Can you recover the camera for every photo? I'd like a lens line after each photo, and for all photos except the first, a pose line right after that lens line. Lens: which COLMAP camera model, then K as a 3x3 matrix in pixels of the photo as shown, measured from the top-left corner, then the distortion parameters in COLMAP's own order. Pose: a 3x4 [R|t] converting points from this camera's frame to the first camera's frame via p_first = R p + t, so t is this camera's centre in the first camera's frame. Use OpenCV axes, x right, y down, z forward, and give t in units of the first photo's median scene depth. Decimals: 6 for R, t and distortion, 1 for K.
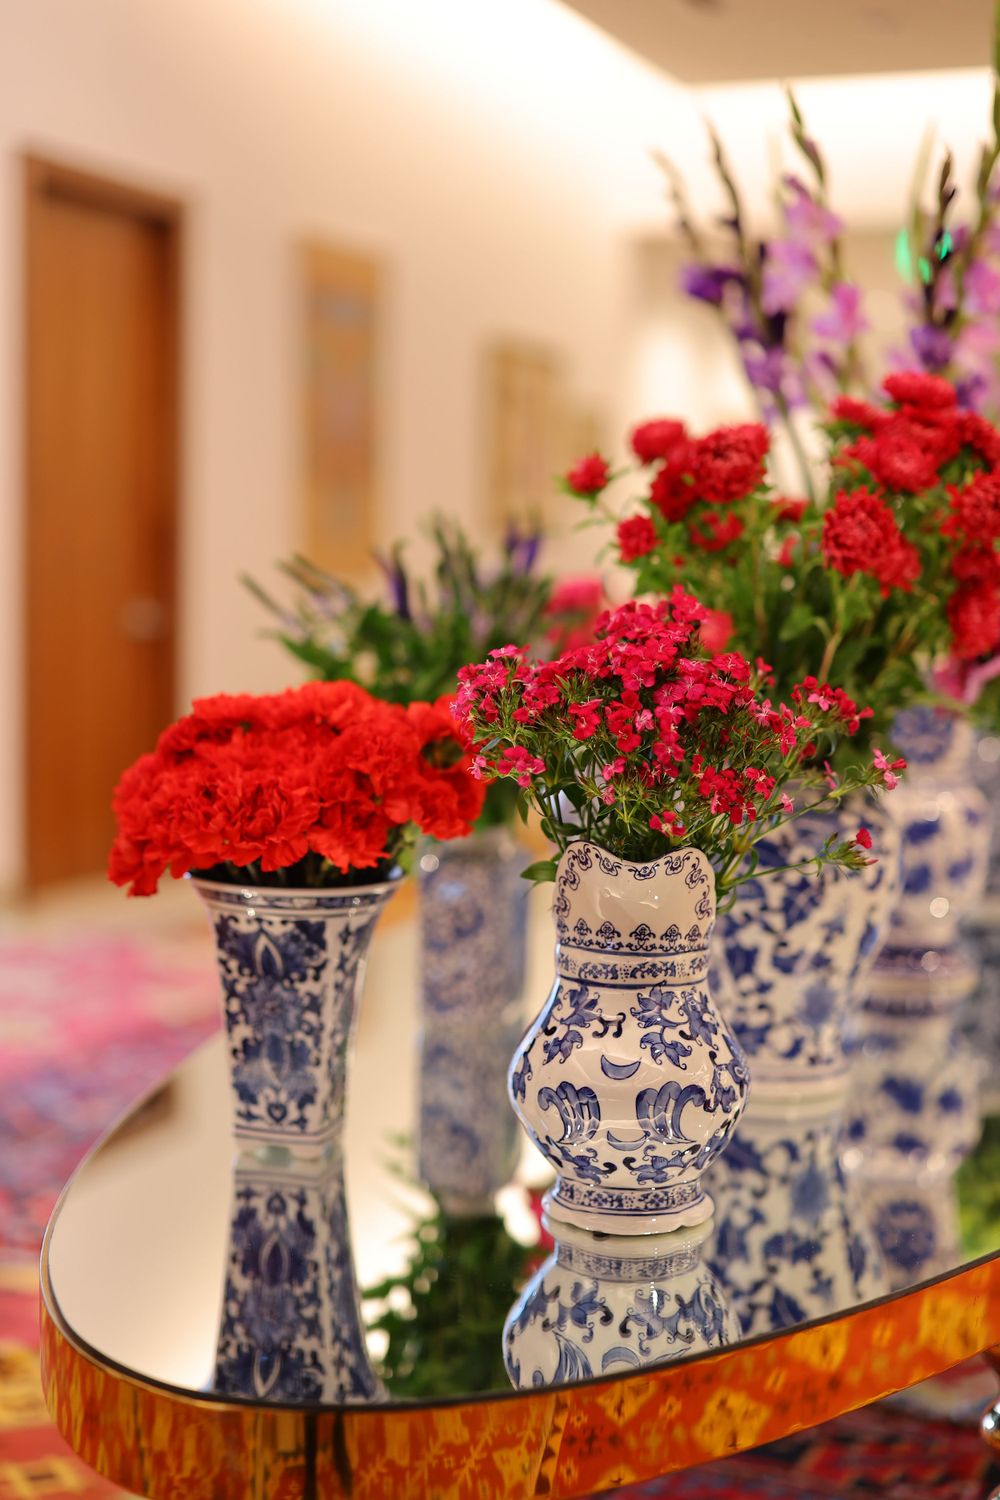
lens RADIAL K [[2185.9, 0, 500.0], [0, 2185.9, 750.0], [0, 0, 1]] dist [-0.127780, 0.502564]
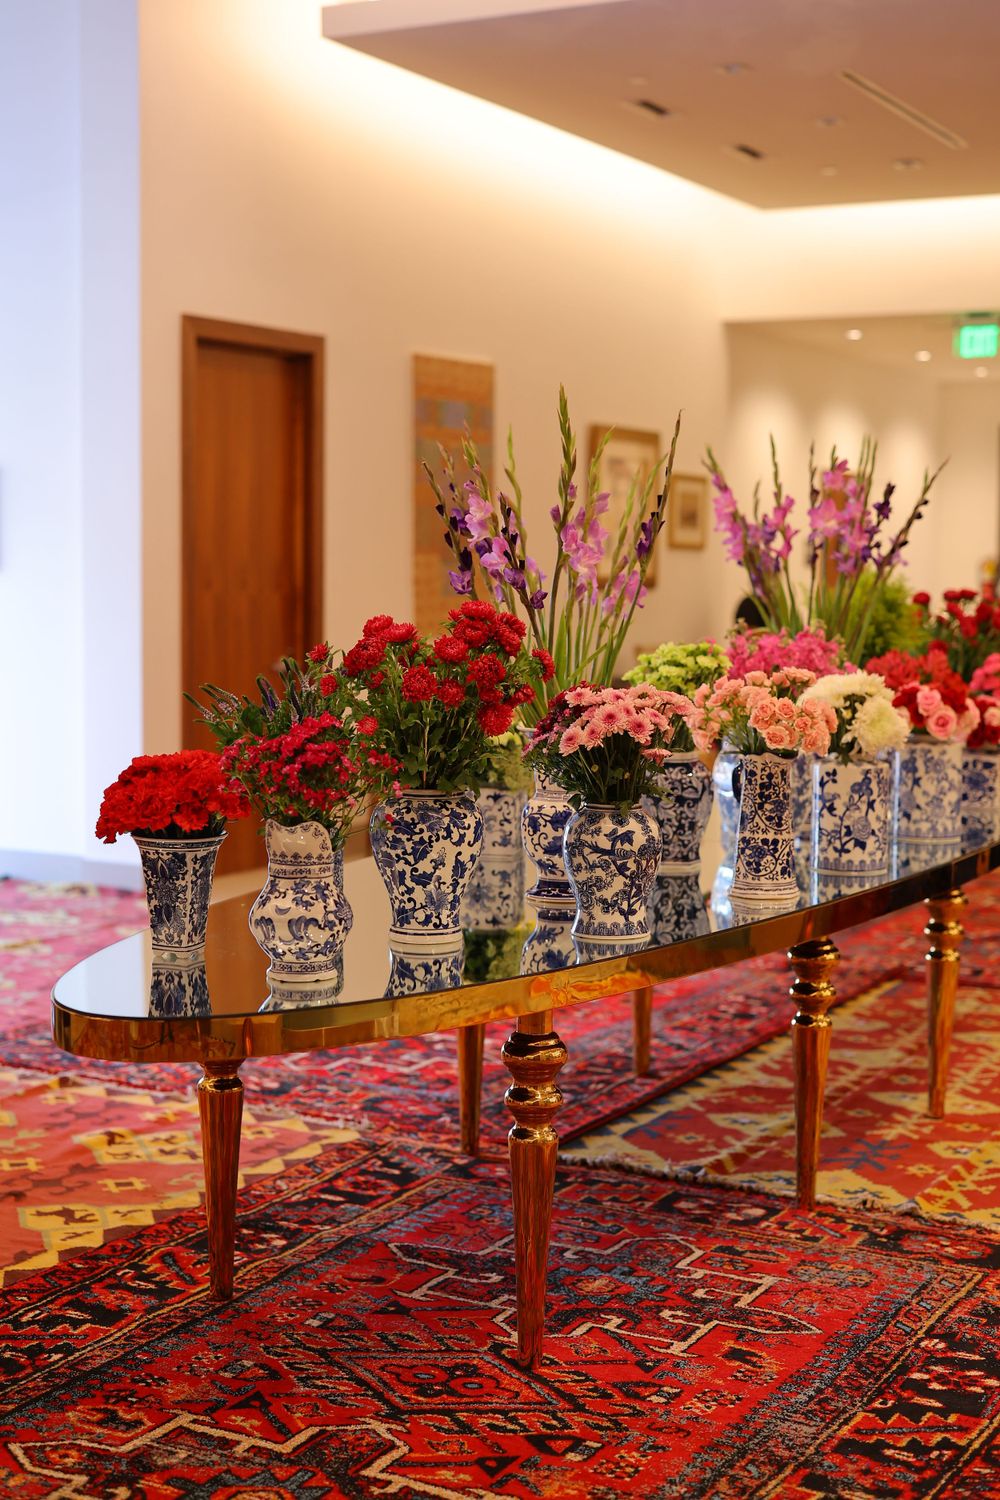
lens RADIAL K [[2185.9, 0, 500.0], [0, 2185.9, 750.0], [0, 0, 1]] dist [-0.127780, 0.502564]
pose [[0.993045, -0.001015, -0.117729, 0.518218], [0.000635, 0.999994, -0.003270, -0.023990], [0.117732, 0.003172, 0.993040, -1.250270]]
